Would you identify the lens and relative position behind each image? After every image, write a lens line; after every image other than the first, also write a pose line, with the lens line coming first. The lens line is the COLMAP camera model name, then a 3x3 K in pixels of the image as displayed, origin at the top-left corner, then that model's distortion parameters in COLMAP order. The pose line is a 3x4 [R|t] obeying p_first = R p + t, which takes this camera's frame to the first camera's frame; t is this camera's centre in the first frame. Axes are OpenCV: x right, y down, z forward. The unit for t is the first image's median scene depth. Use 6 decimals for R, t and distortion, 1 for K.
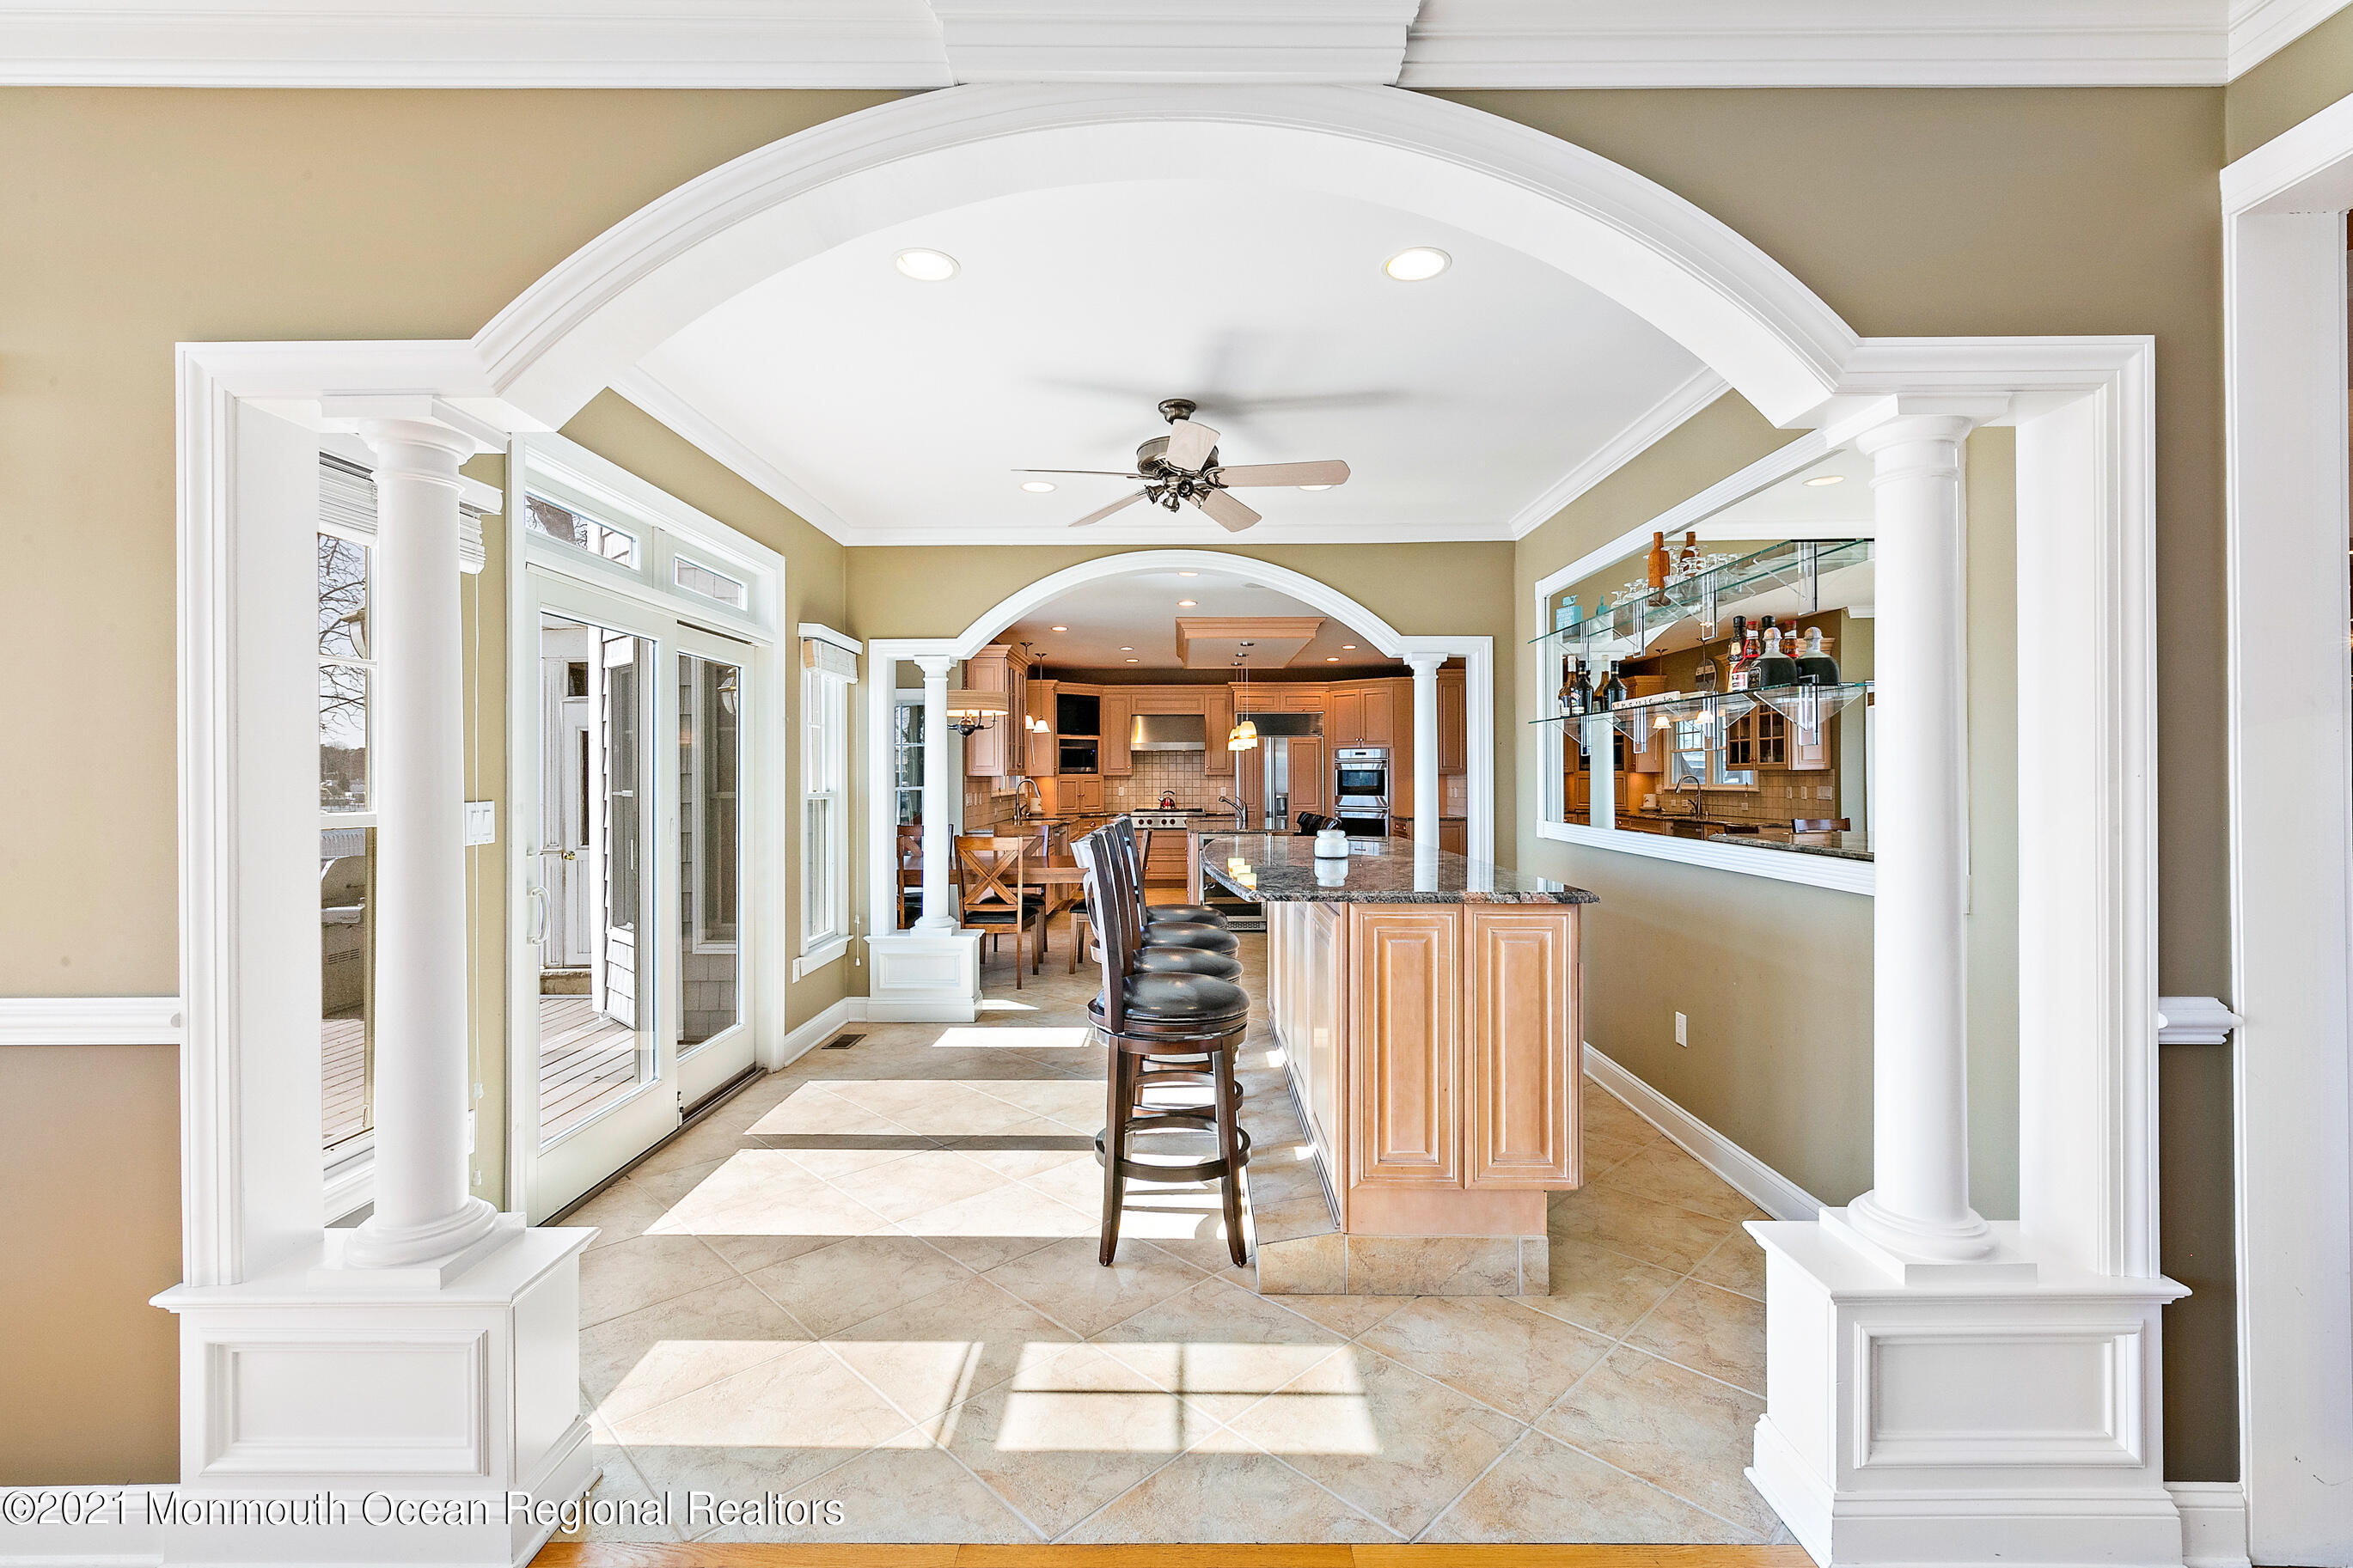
lens RADIAL K [[1032.0, 0, 1174.8], [0, 1032.0, 778.9], [0, 0, 1]] dist [0.003025, -0.000003]
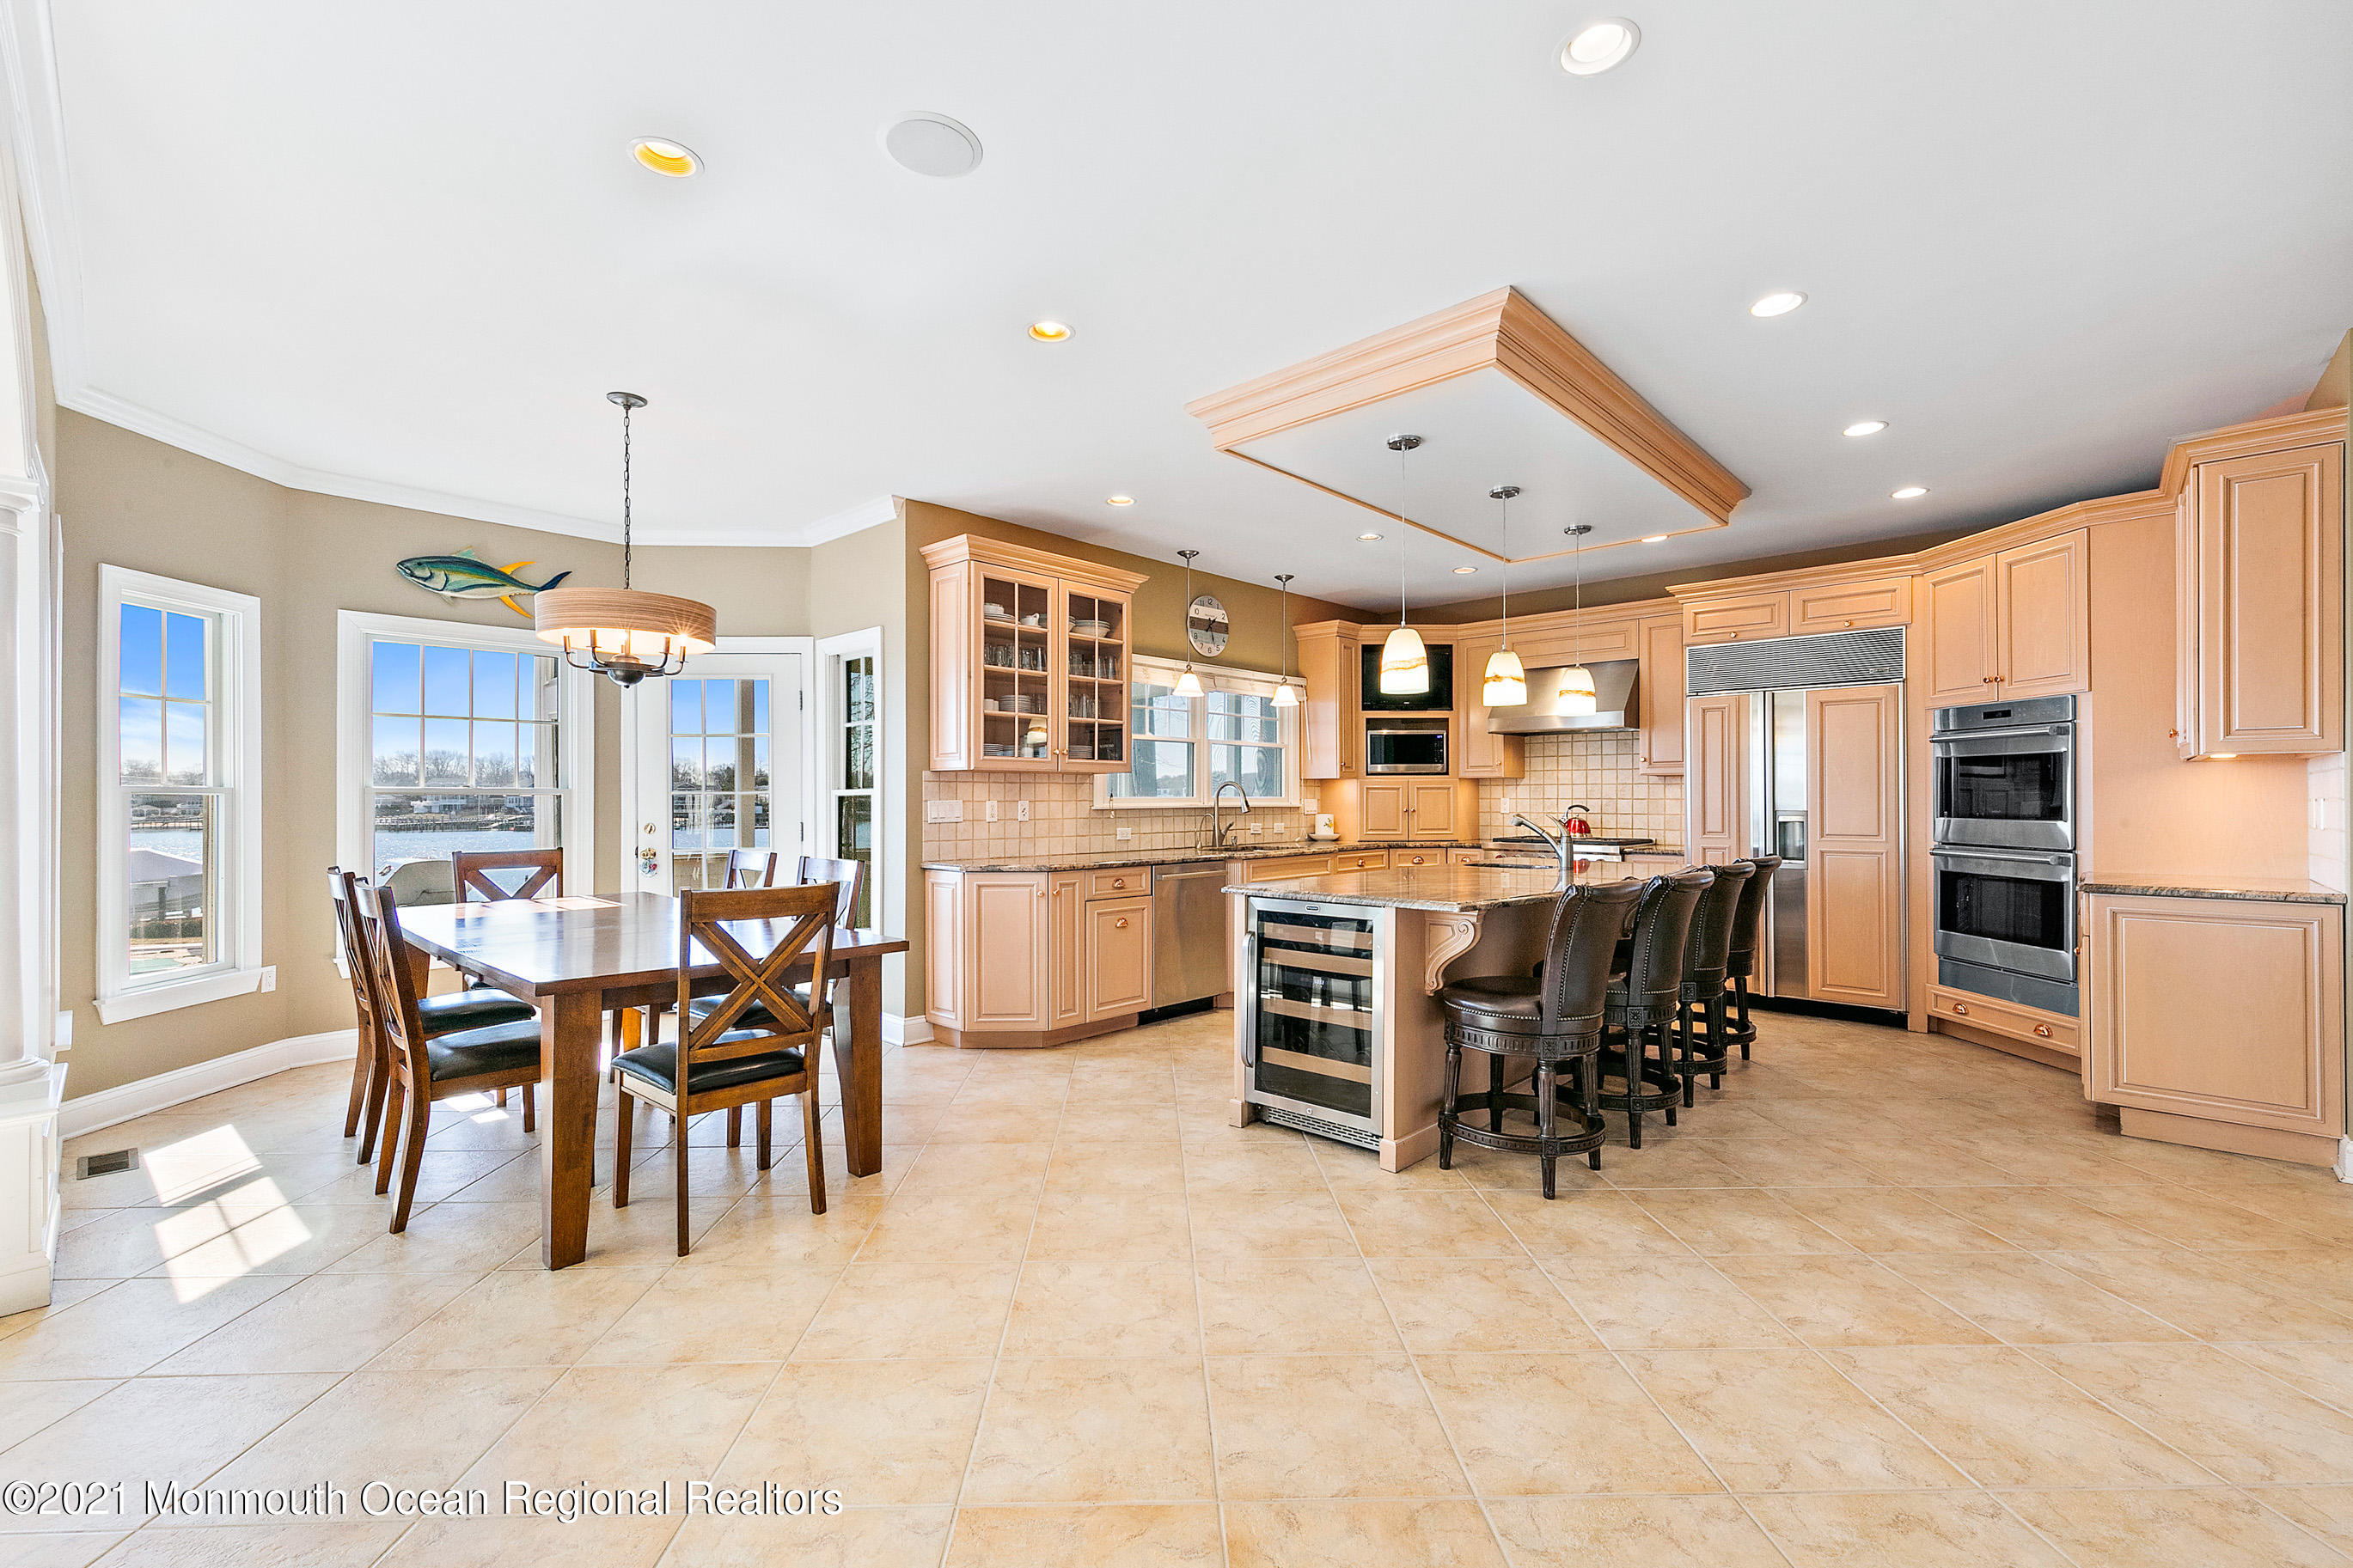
lens RADIAL K [[993.8, 0, 1170.7], [0, 993.8, 790.8], [0, 0, 1]] dist [0.005305, 0.000151]
pose [[0.735481, -0.003984, -0.677533, 0.215994], [-0.001484, 0.999971, -0.007491, 0.009591], [0.677543, 0.006515, 0.735454, 0.515831]]
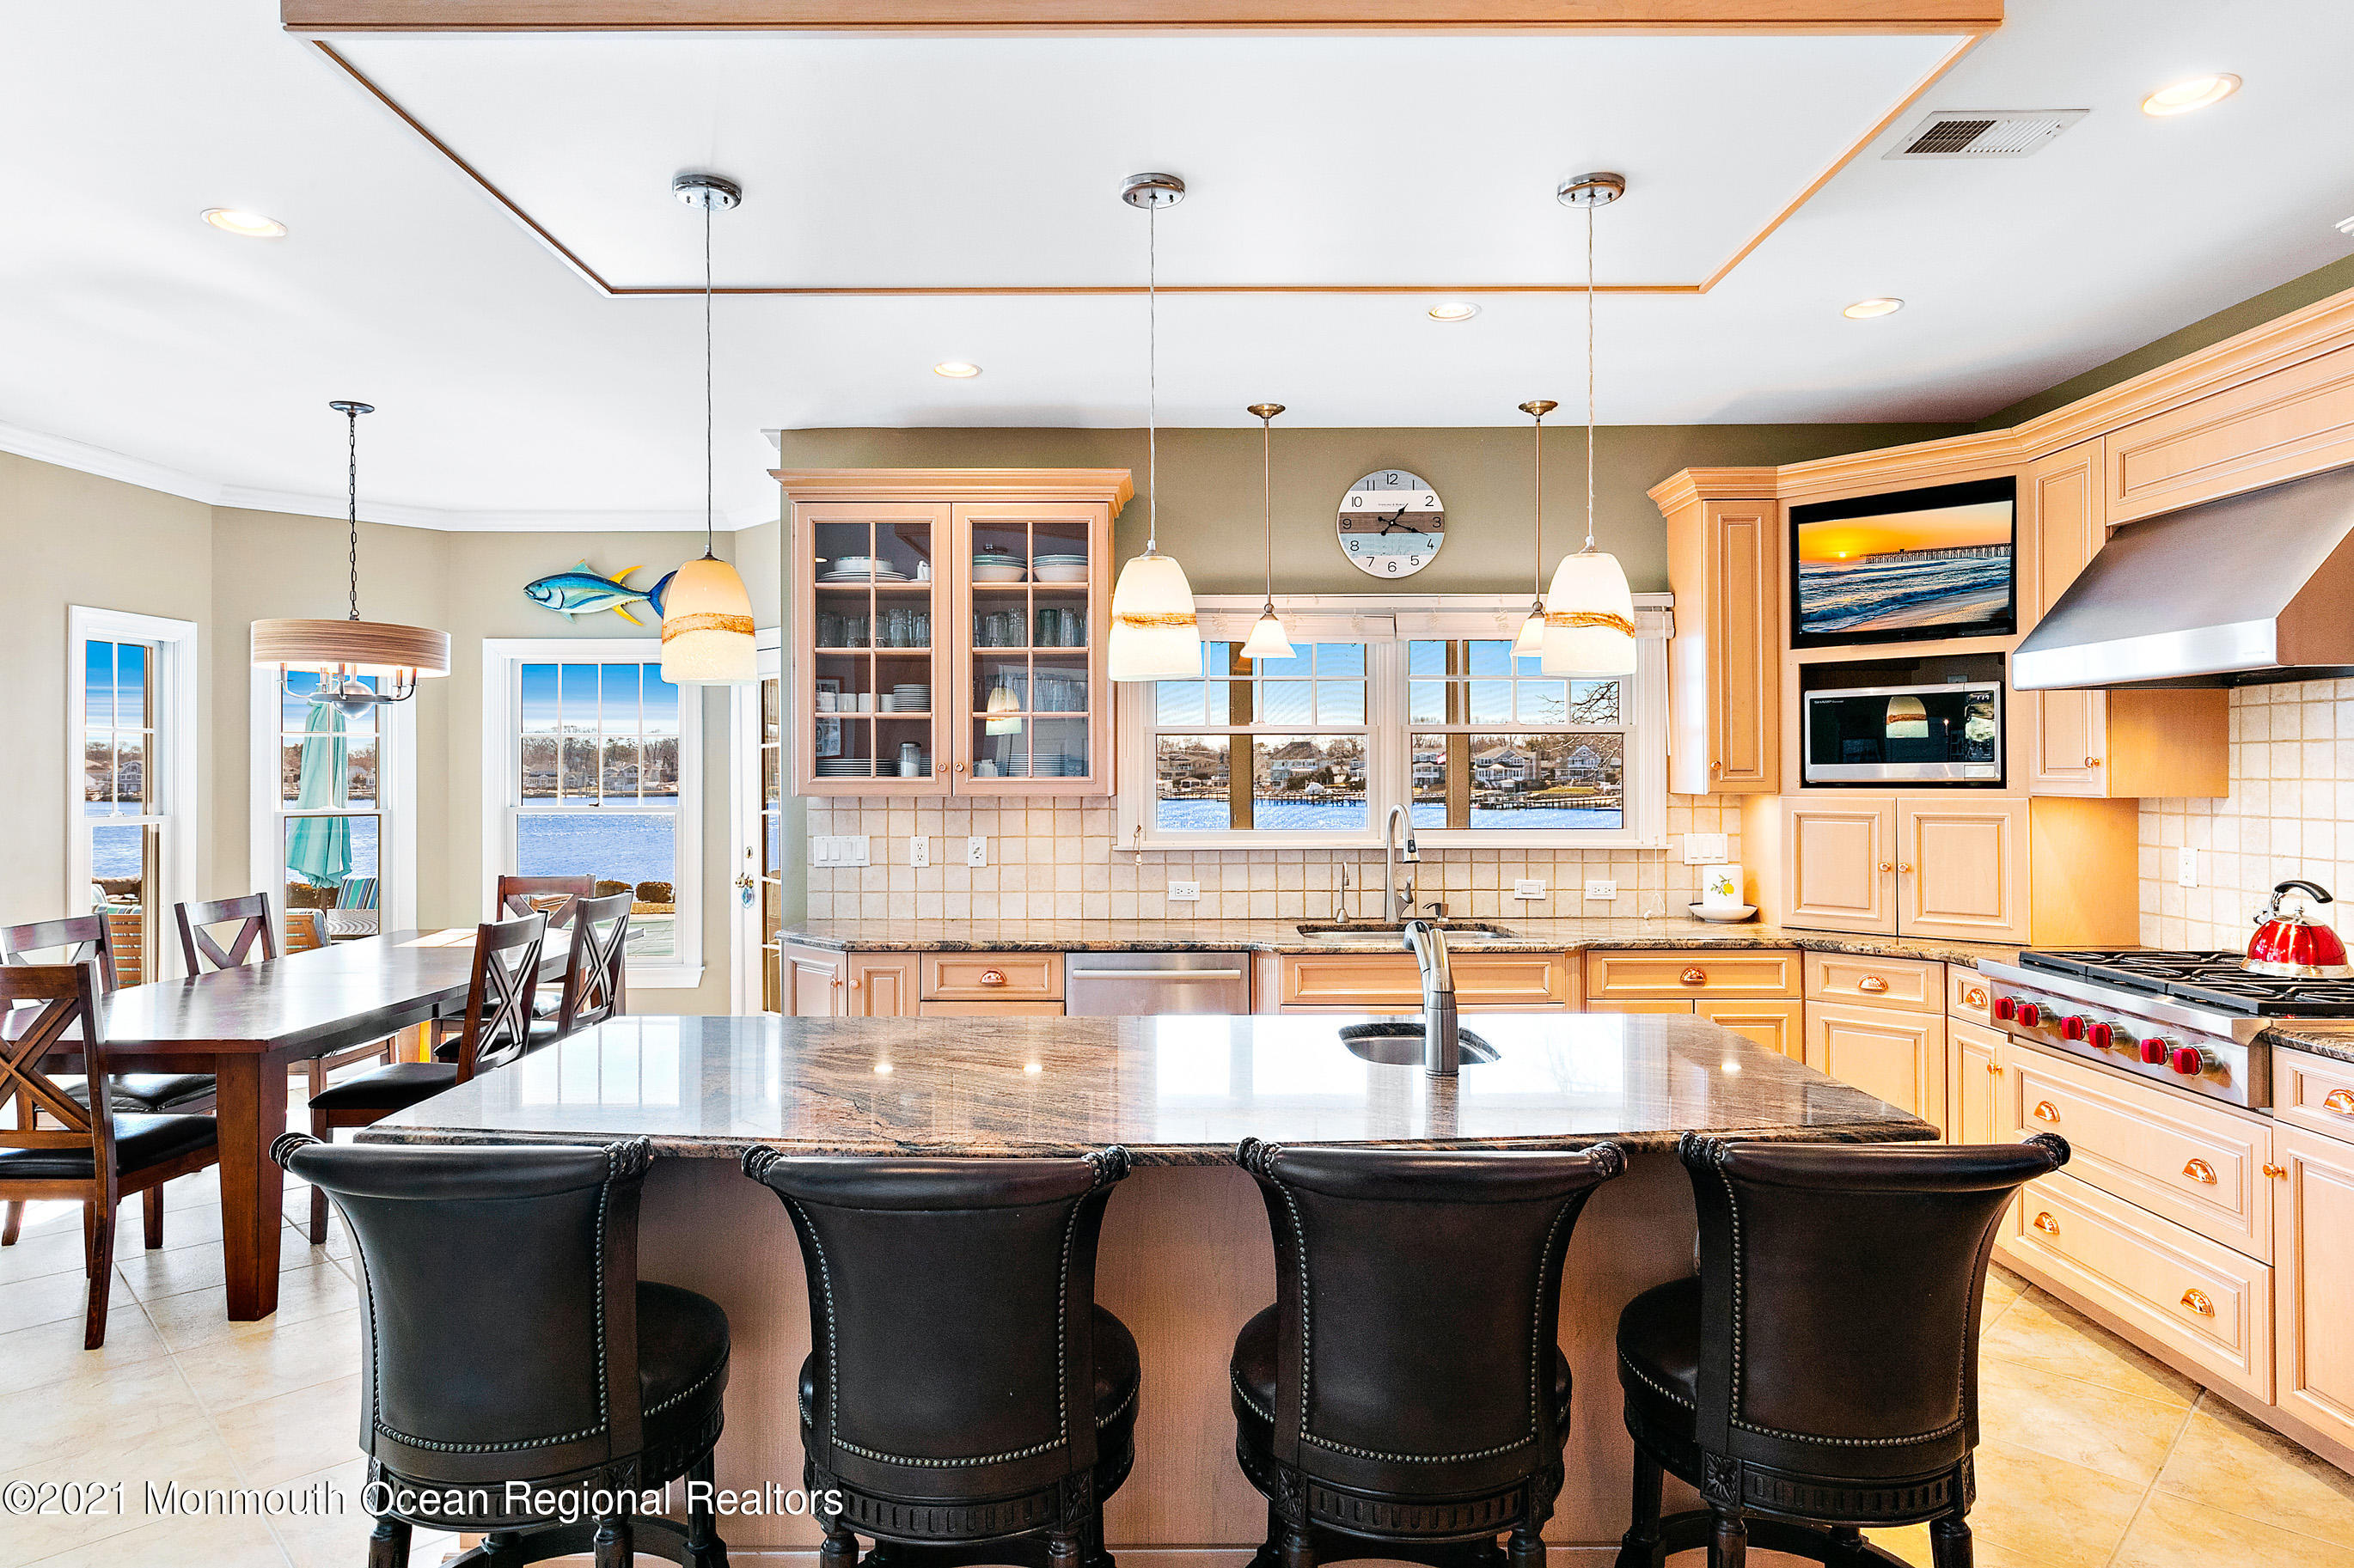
lens RADIAL K [[1344.9, 0, 1176.9], [0, 1344.9, 778.0], [0, 0, 1]] dist [0.007080, 0.002603]
pose [[0.013313, 0.007467, -0.999883, 0.275880], [0.000236, 0.999972, 0.007471, -0.010883], [0.999911, -0.000336, 0.013311, 0.872844]]
